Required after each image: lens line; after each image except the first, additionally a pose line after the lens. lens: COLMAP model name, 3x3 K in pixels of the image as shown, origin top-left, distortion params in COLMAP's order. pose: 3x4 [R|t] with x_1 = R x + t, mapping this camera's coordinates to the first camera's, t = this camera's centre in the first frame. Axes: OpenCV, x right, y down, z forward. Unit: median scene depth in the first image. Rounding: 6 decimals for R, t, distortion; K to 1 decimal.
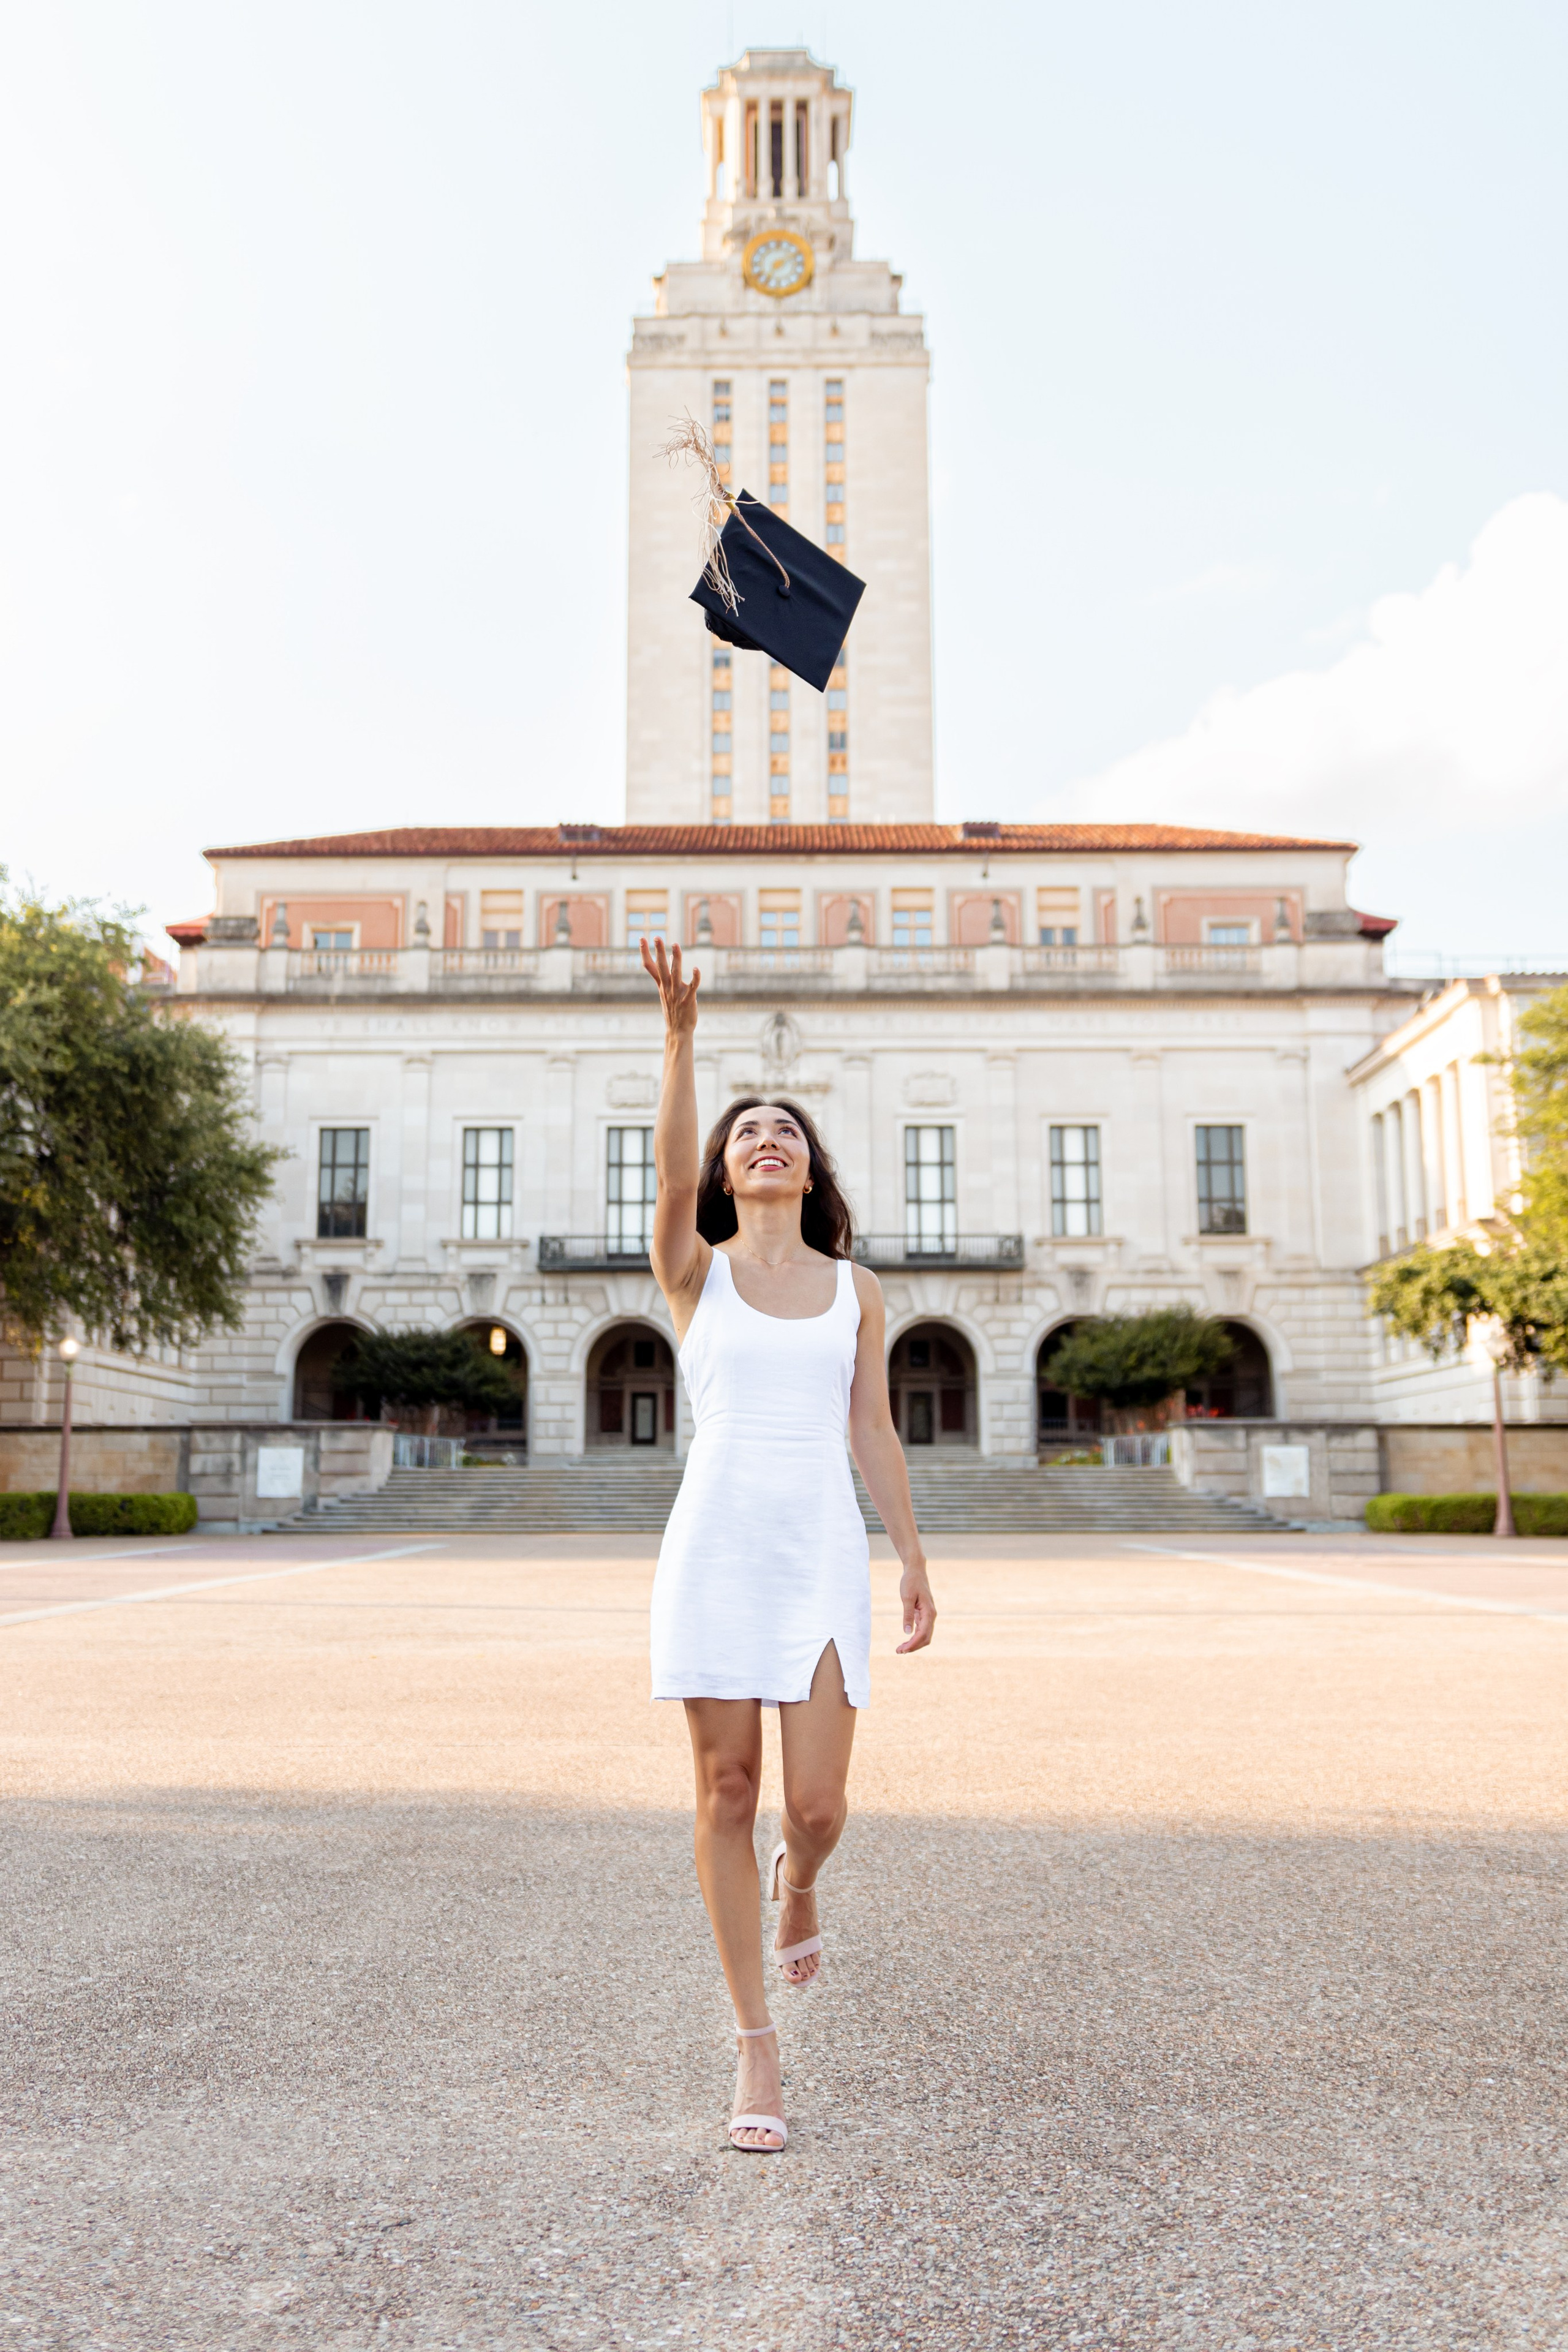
lens RADIAL K [[2255.0, 0, 747.5], [0, 2255.0, 1098.9], [0, 0, 1]] dist [-0.002562, -0.008549]
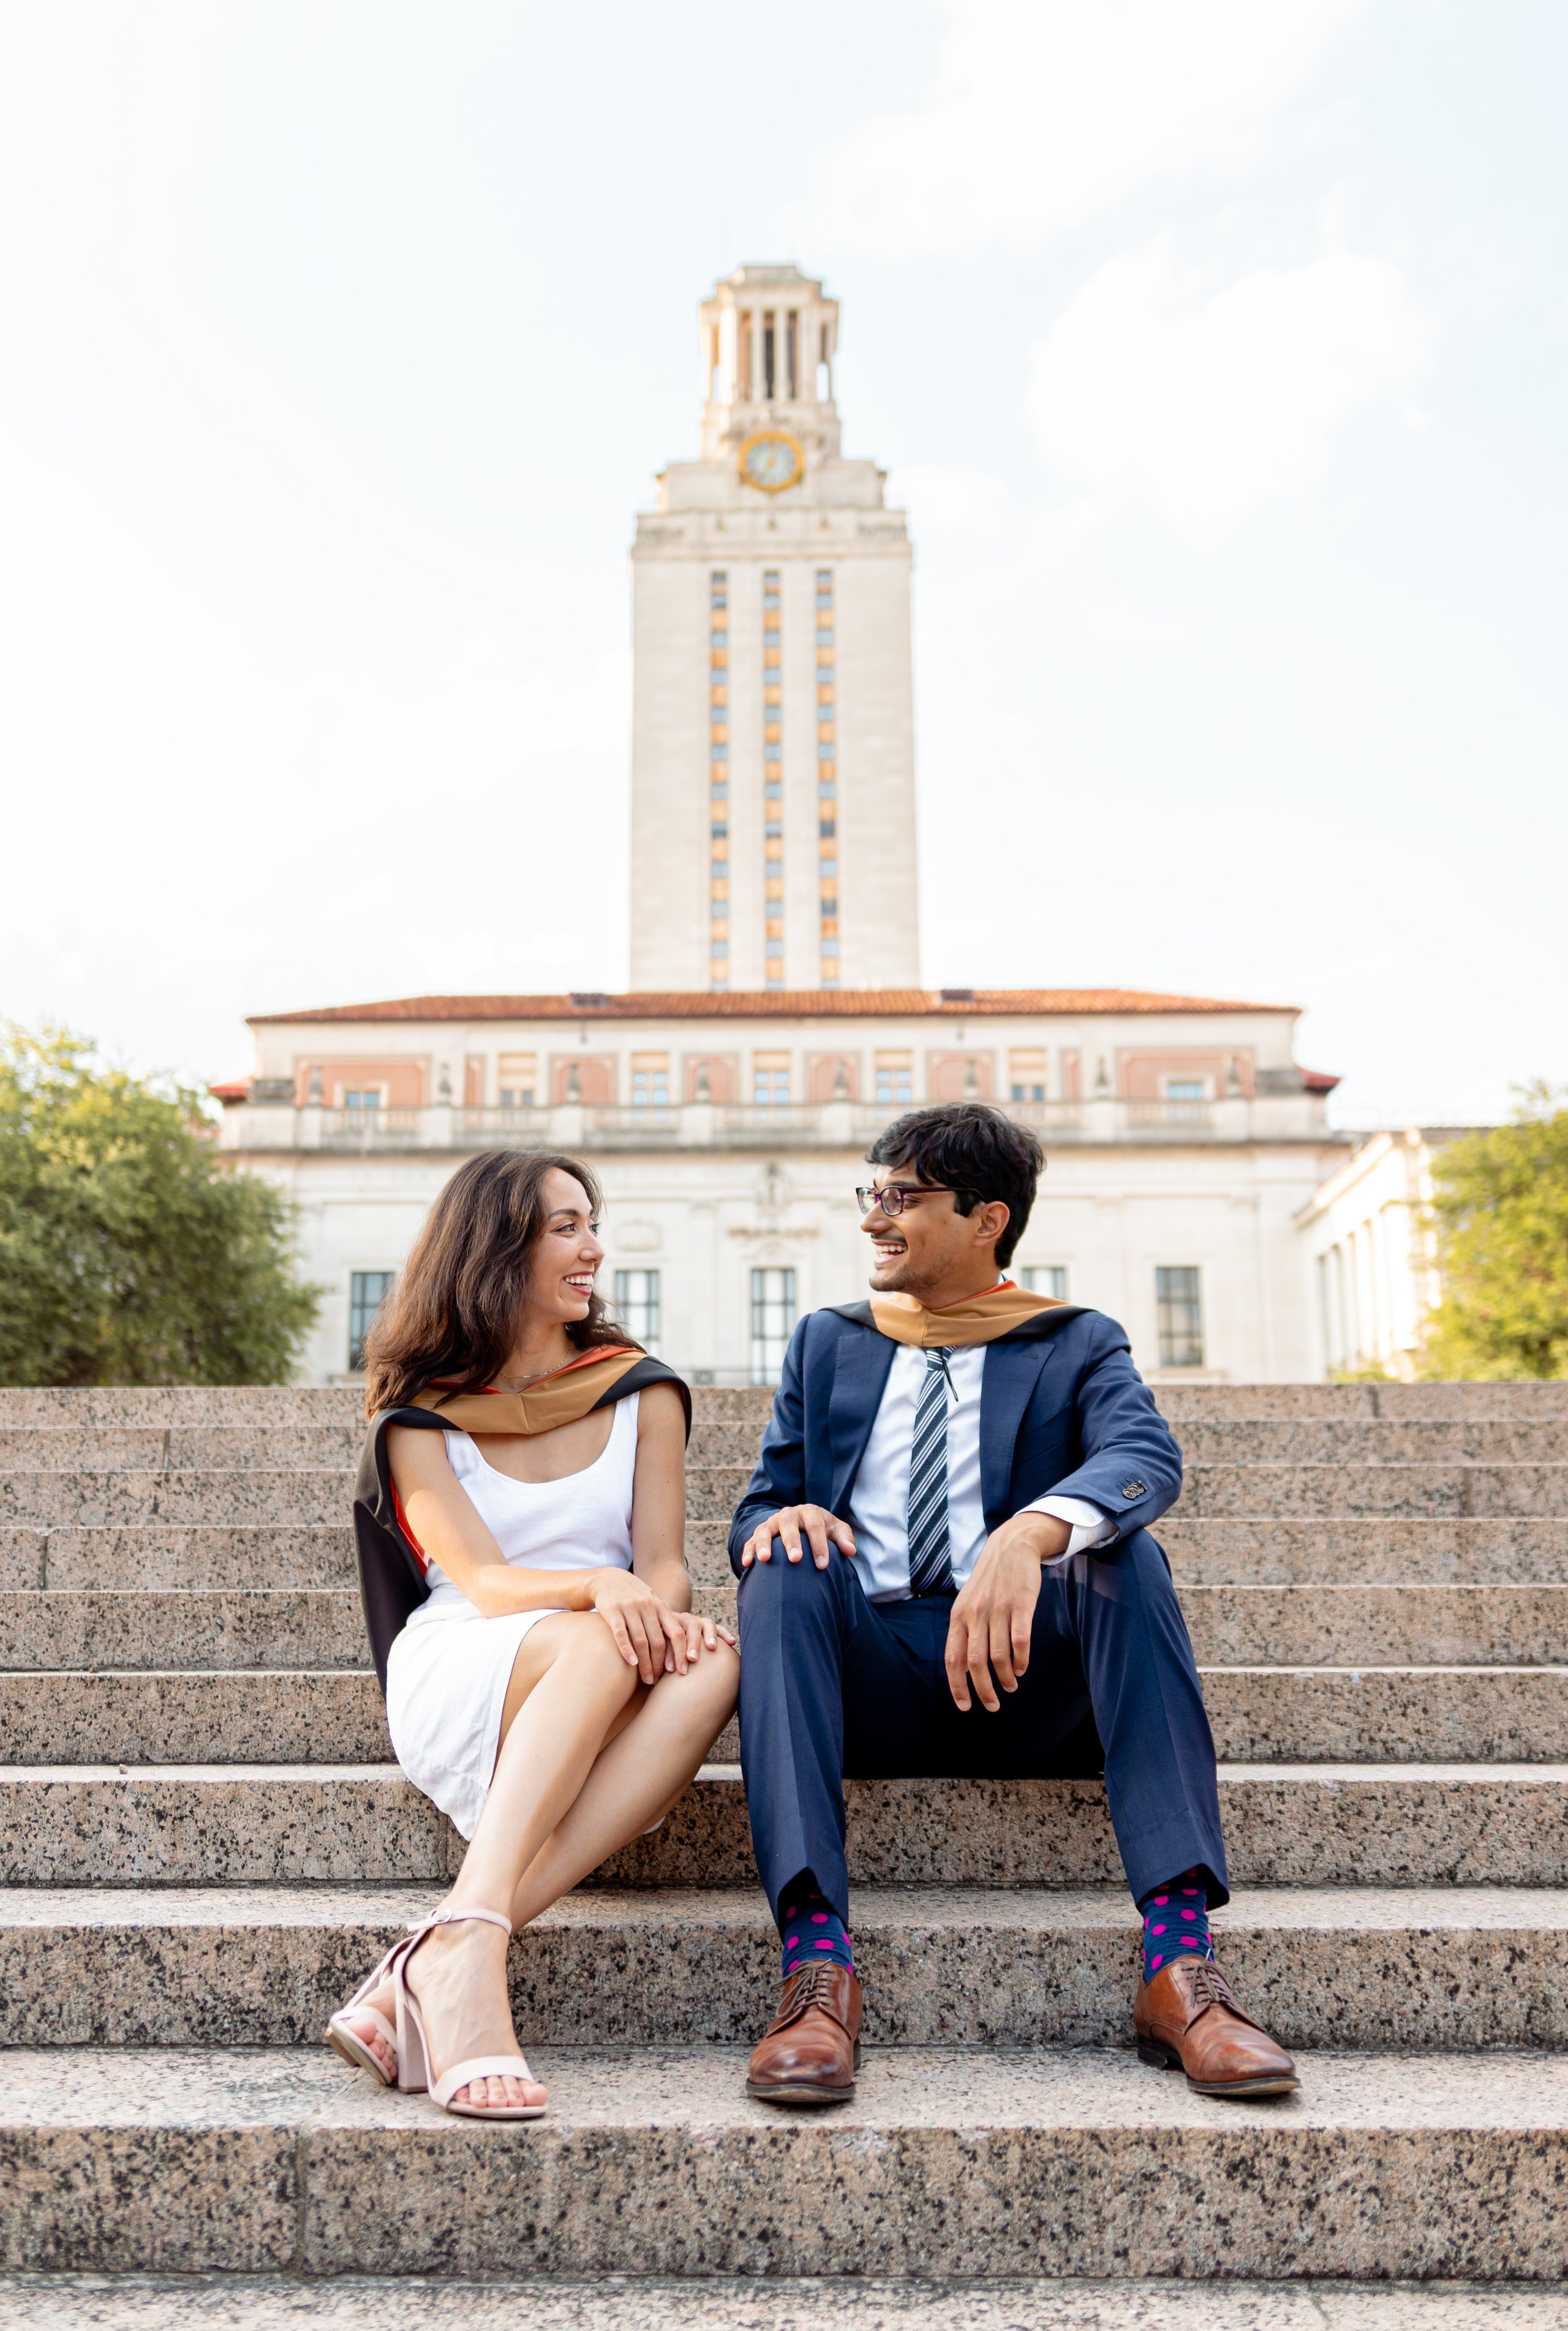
lens RADIAL K [[2323.6, 0, 719.1], [0, 2323.6, 1106.6], [0, 0, 1]] dist [0.009736, 0.006969]
pose [[0.999900, -0.004188, -0.013527, 0.003905], [0.003331, 0.998020, -0.062801, 0.004604], [0.013763, 0.062750, 0.997934, -0.122876]]
